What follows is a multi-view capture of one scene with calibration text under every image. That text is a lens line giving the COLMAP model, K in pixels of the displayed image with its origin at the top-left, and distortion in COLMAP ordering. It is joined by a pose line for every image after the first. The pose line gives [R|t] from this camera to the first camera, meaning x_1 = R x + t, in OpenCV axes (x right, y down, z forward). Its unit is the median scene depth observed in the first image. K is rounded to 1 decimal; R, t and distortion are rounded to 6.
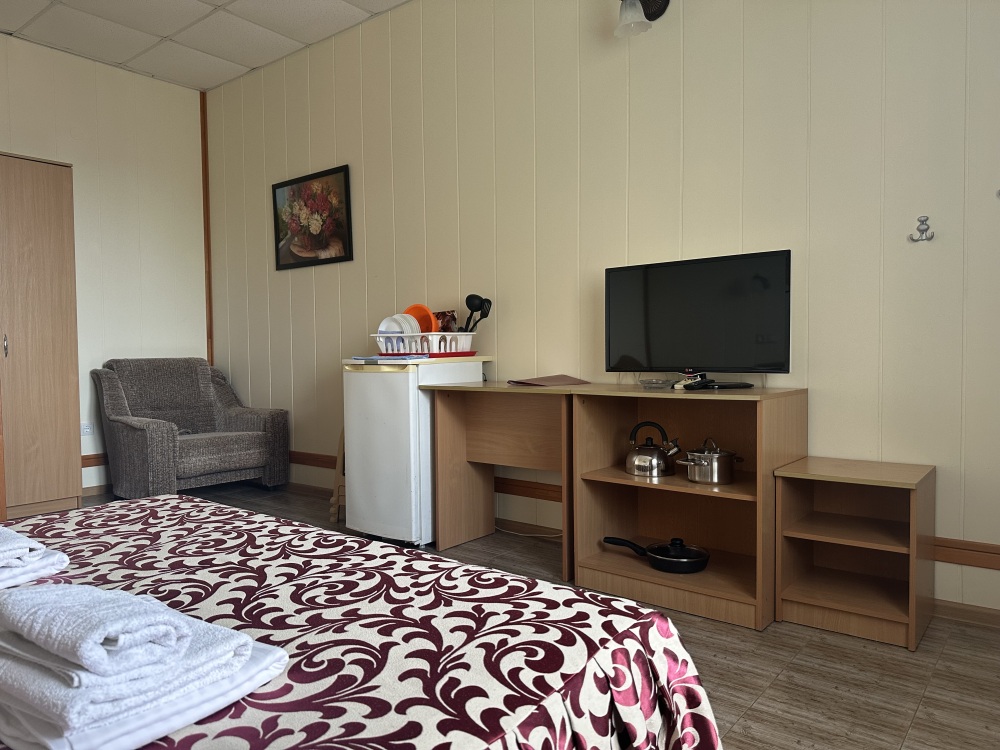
lens RADIAL K [[705.6, 0, 494.7], [0, 705.6, 371.8], [0, 0, 1]] dist [0.063128, -0.071240]
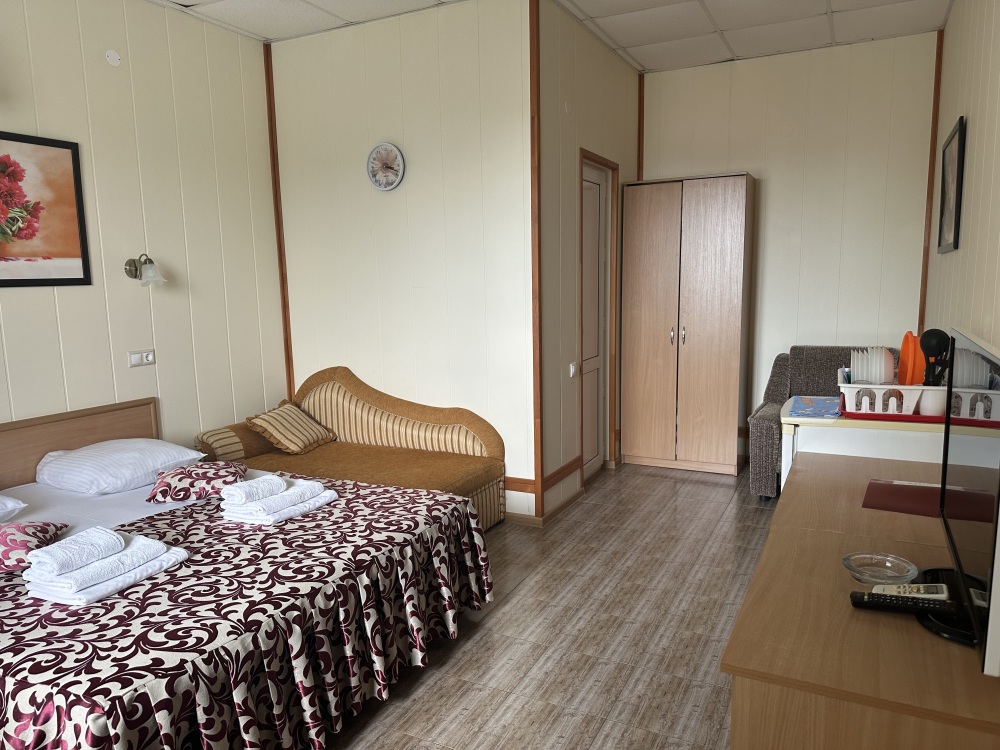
lens RADIAL K [[705.6, 0, 498.8], [0, 705.6, 372.7], [0, 0, 1]] dist [0.063128, -0.071240]
pose [[0.210398, 0.137613, -0.967882, 1.508908], [-0.011637, 0.990326, 0.138275, -0.455322], [0.977547, -0.017829, 0.209964, 1.366468]]
